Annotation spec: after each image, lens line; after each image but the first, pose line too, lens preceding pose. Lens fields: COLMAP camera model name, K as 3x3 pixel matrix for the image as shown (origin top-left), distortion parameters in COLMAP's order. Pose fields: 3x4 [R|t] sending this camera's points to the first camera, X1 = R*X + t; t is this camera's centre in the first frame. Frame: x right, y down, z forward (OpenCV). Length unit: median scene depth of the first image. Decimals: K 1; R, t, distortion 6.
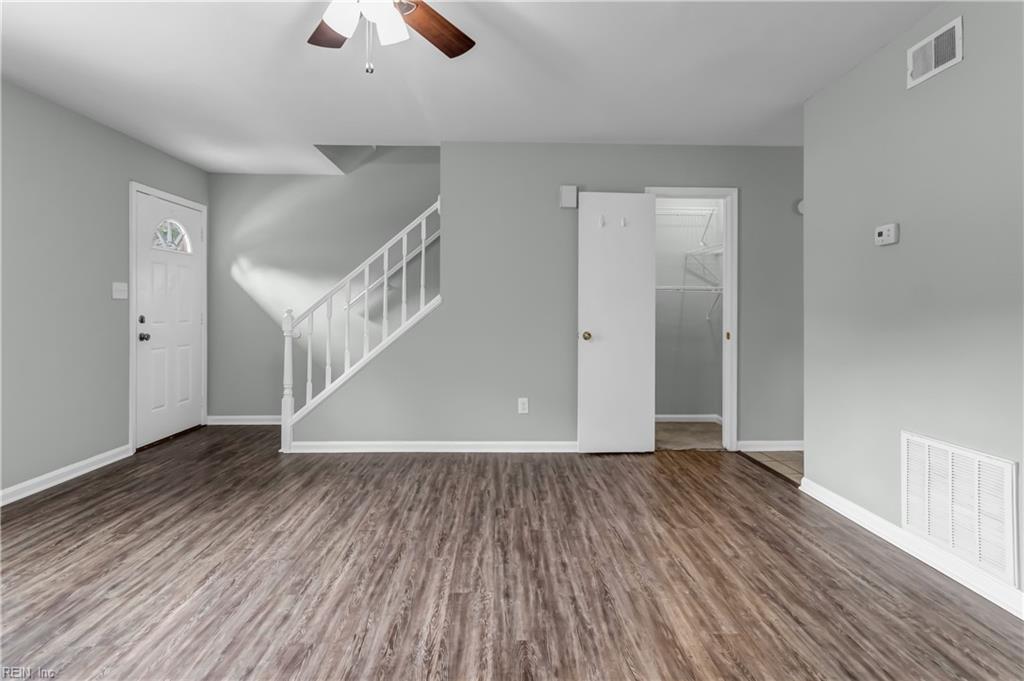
lens RADIAL K [[542.0, 0, 516.0], [0, 542.0, 313.1], [0, 0, 1]] dist [-0.000747, 0.000178]
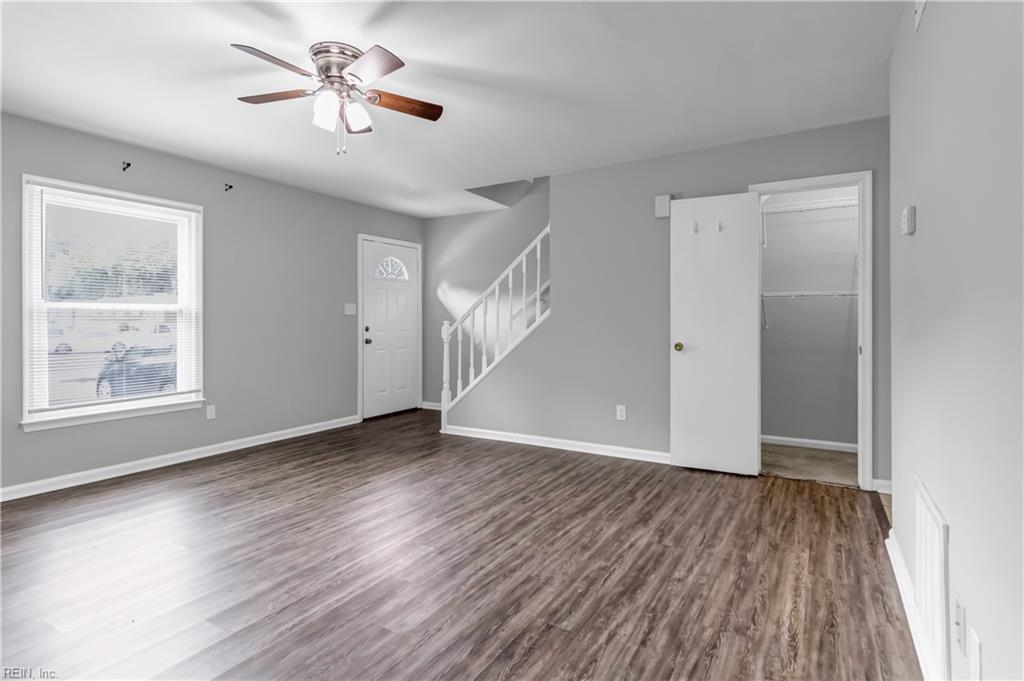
lens RADIAL K [[525.4, 0, 514.5], [0, 525.4, 322.3], [0, 0, 1]] dist [-0.000279, -0.000078]
pose [[0.843140, -0.004788, -0.537673, 0.597812], [0.003637, 0.999988, -0.003202, -0.000198], [0.537682, 0.000745, 0.843147, 0.060823]]
